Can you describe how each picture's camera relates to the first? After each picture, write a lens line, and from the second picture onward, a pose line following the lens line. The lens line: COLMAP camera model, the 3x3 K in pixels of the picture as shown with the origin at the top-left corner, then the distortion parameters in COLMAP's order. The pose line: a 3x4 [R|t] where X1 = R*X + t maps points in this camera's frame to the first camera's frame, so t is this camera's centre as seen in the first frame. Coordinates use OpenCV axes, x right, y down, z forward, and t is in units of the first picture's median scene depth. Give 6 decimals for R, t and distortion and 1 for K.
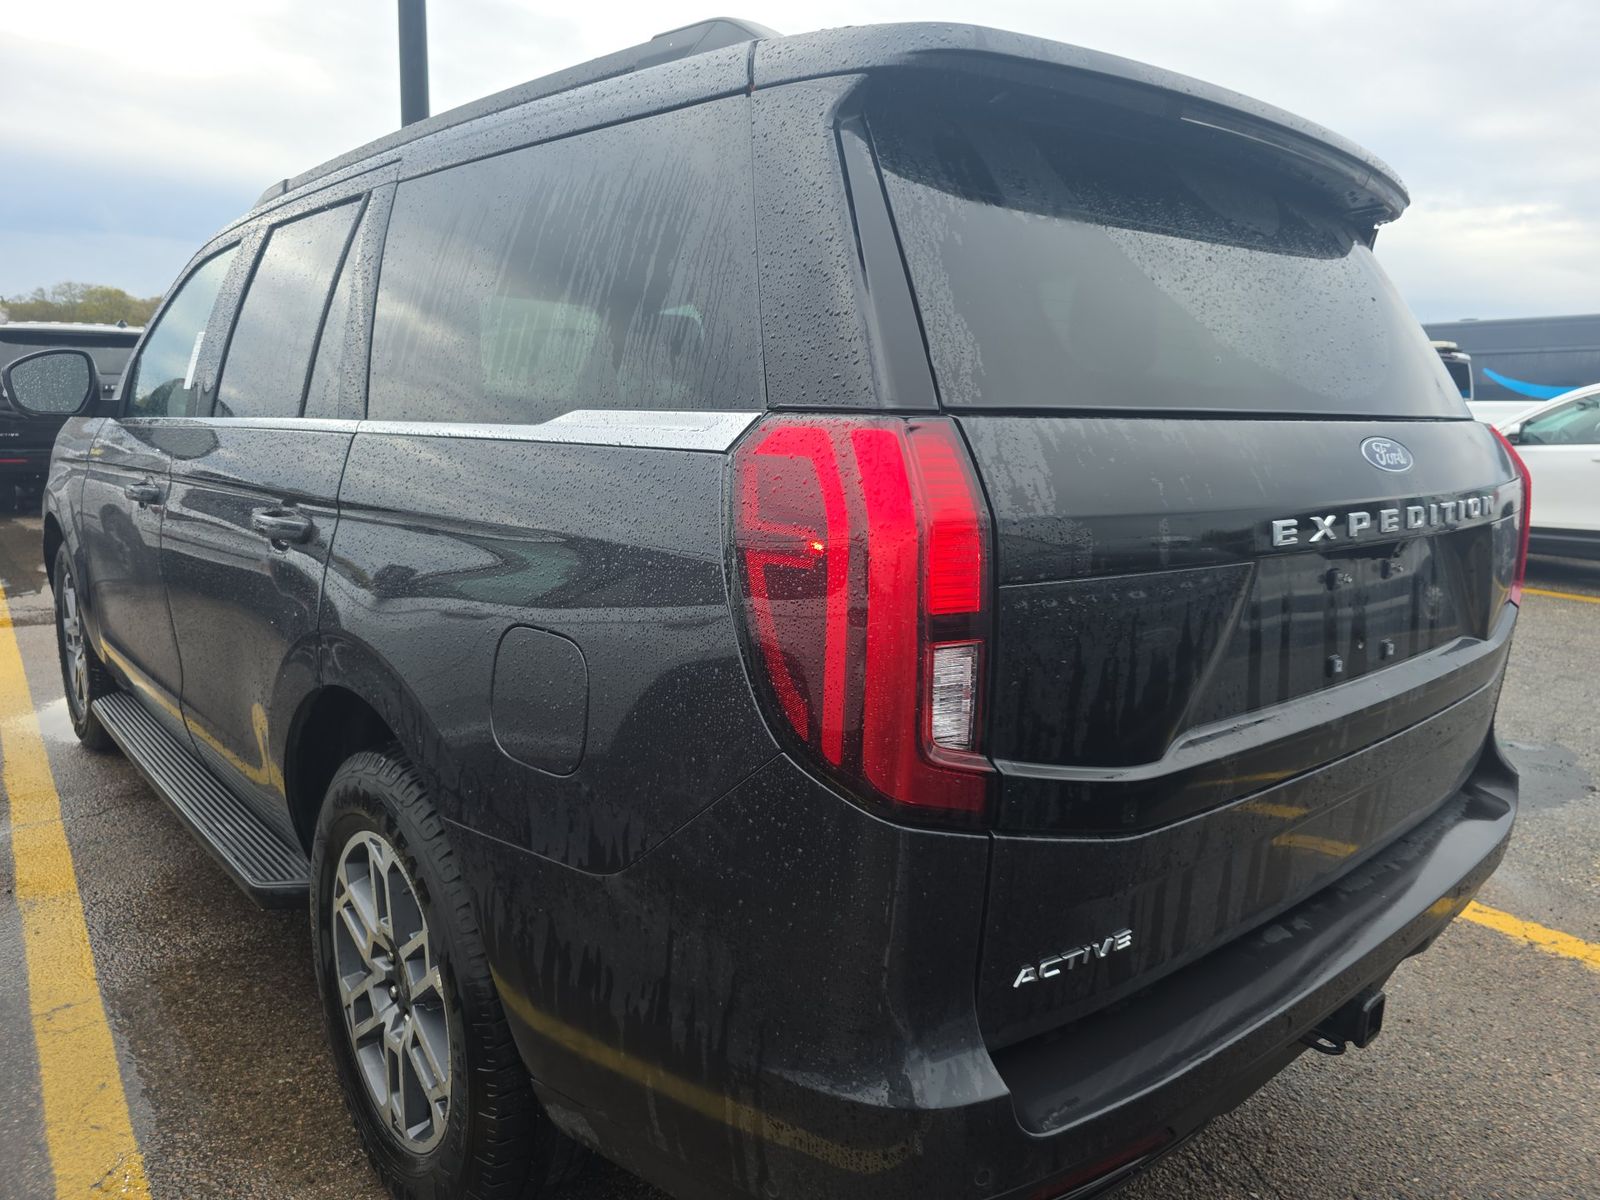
lens RADIAL K [[1140.4, 0, 800.7], [0, 1140.4, 623.3], [0, 0, 1]] dist [0.030374, -0.002187]
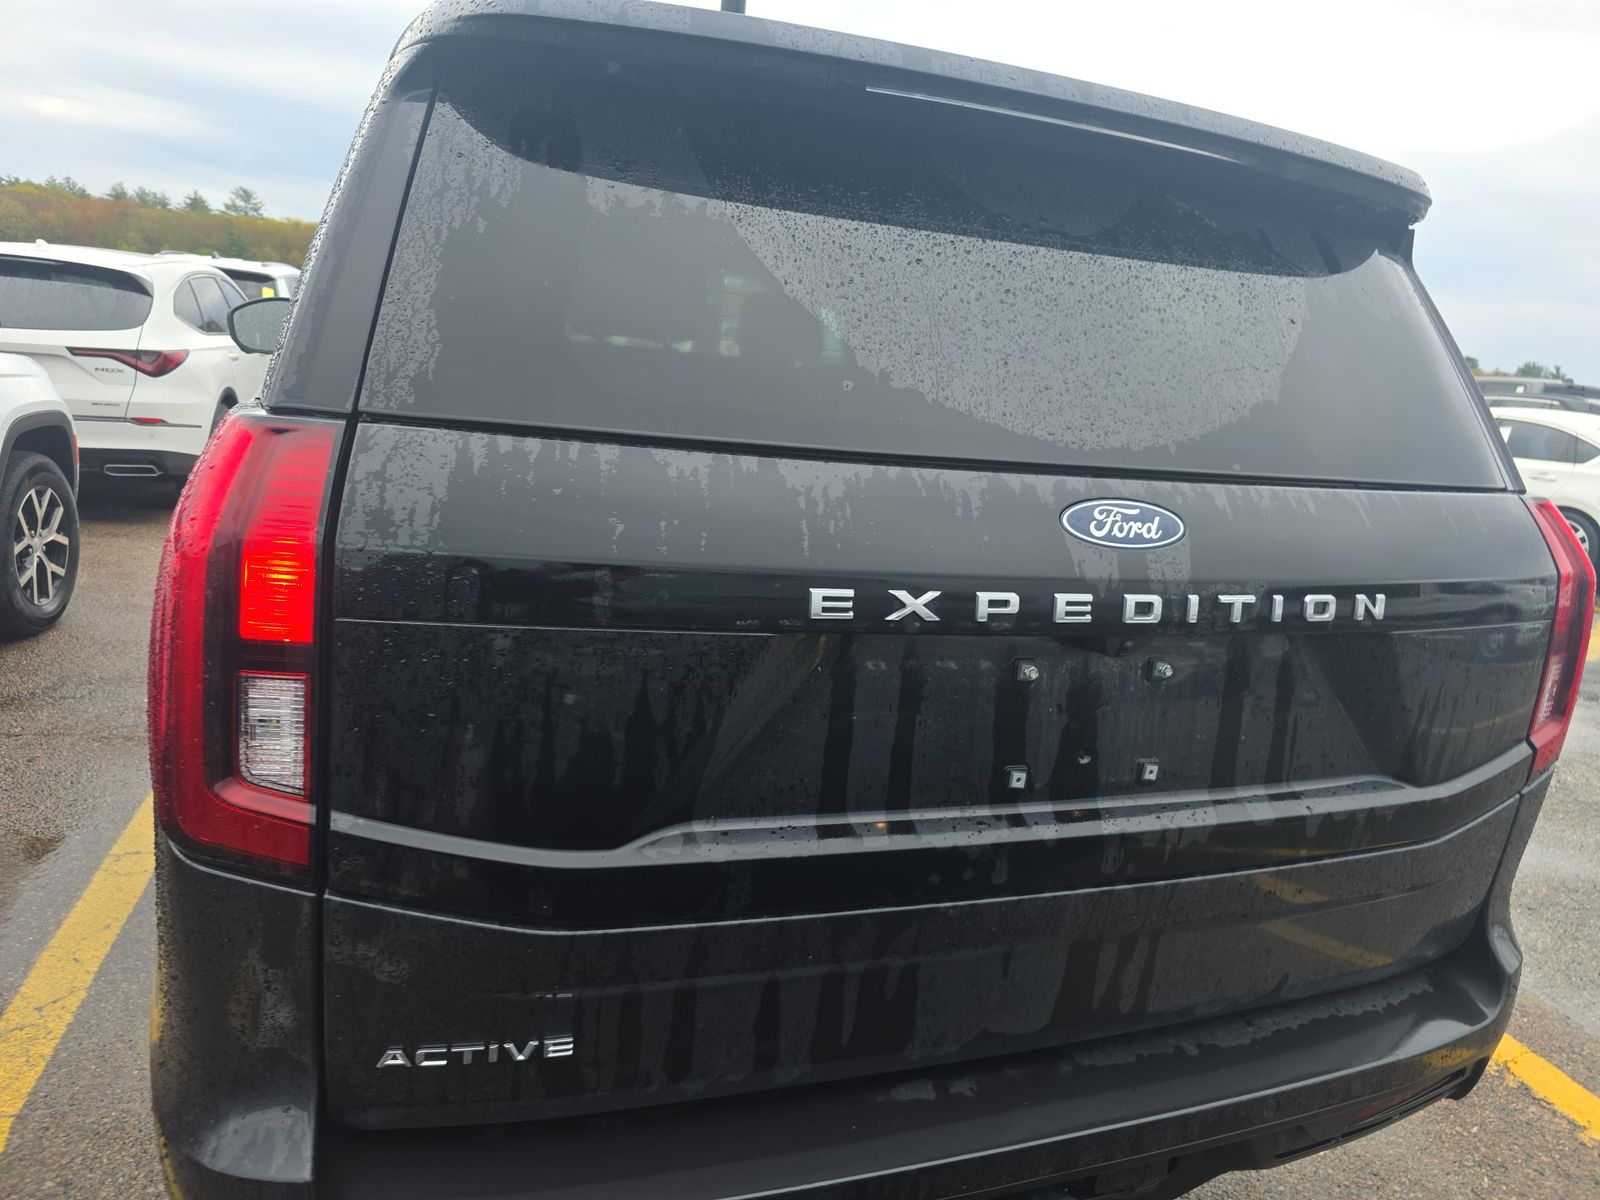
lens RADIAL K [[1101.3, 0, 800.0], [0, 1101.3, 600.0], [0, 0, 1]] dist [0.025689, 0.000186]
pose [[0.929354, 0.139865, -0.341670, 0.707508], [-0.140428, 0.989819, 0.023220, -0.102877], [0.341439, 0.026401, 0.939533, 0.283043]]
